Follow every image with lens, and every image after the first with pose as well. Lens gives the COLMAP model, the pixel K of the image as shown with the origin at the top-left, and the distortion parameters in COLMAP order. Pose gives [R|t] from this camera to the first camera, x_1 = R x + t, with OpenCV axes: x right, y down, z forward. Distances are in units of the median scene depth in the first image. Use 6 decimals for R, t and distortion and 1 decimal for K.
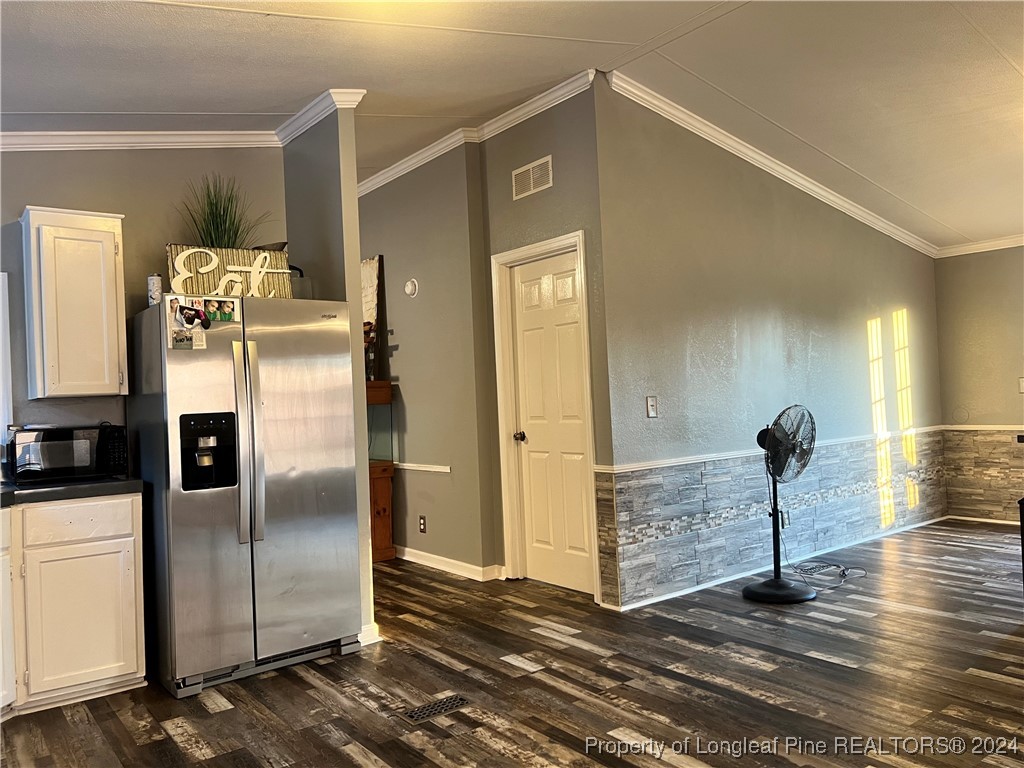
lens RADIAL K [[769.0, 0, 521.7], [0, 769.0, 383.0], [0, 0, 1]] dist [0.062630, -0.074288]
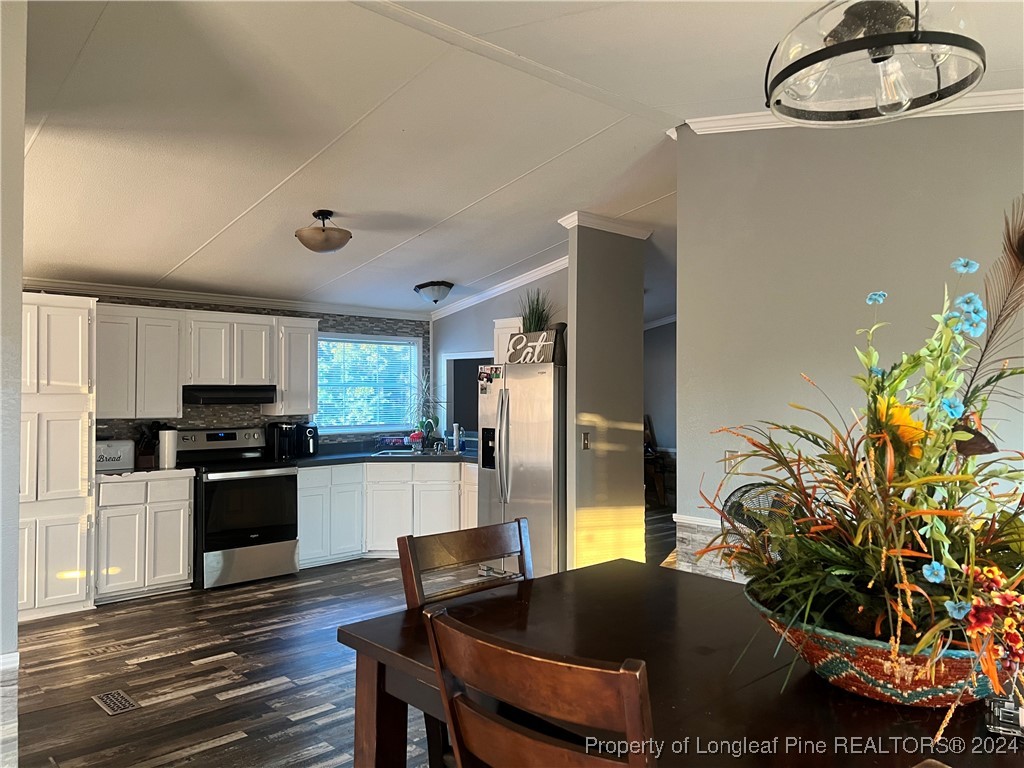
lens RADIAL K [[769.0, 0, 521.7], [0, 769.0, 383.0], [0, 0, 1]] dist [0.062630, -0.074288]
pose [[0.104888, 0.031652, -0.993980, 1.312673], [0.008386, 0.999430, 0.032711, -0.119709], [0.994449, -0.011767, 0.104563, 0.812481]]
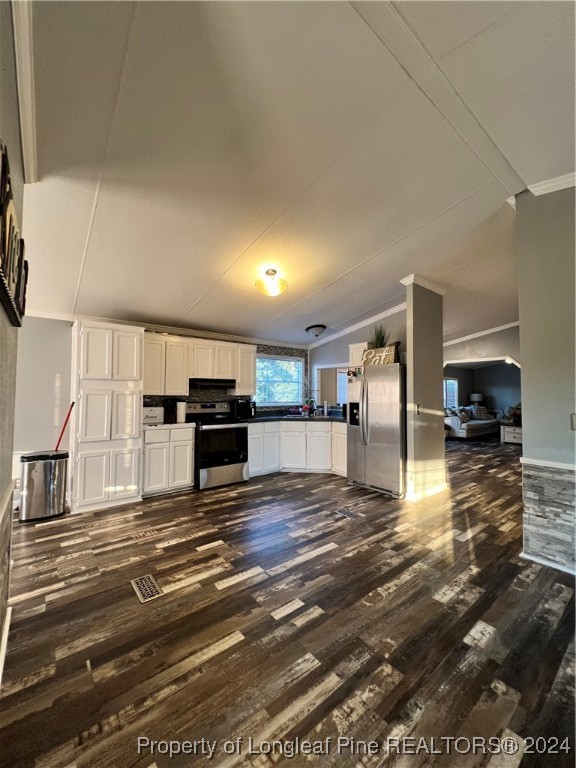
lens RADIAL K [[308.0, 0, 289.2], [0, 308.0, 382.9], [0, 0, 1]] dist [-0.005254, 0.000279]
pose [[0.017736, 0.006545, -0.999821, 0.822830], [0.010170, 0.999926, 0.006726, -0.051495], [0.999791, -0.010287, 0.017668, 0.641912]]
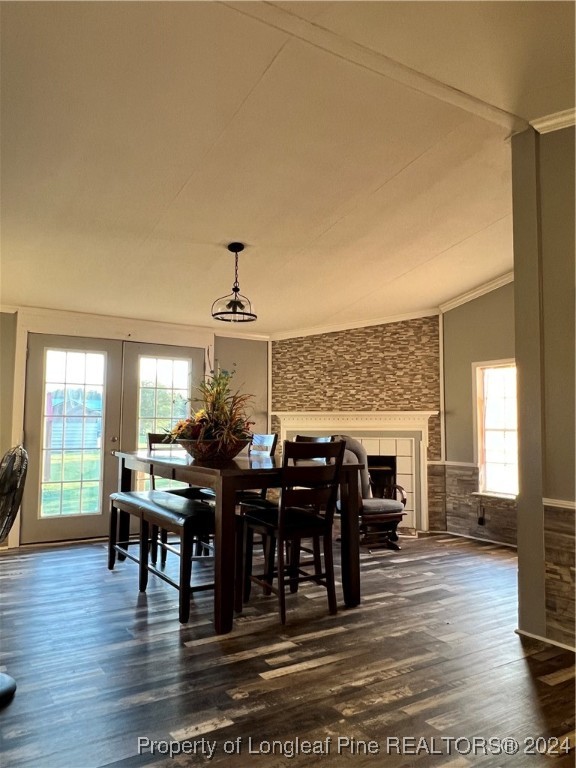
lens RADIAL K [[569.2, 0, 288.0], [0, 569.2, 384.0], [0, 0, 1]] dist [-0.002562, -0.005235]
pose [[0.094117, 0.108759, 0.989603, -0.268623], [-0.025605, 0.993951, -0.106801, 0.023219], [-0.995232, -0.015287, 0.096332, 0.784591]]
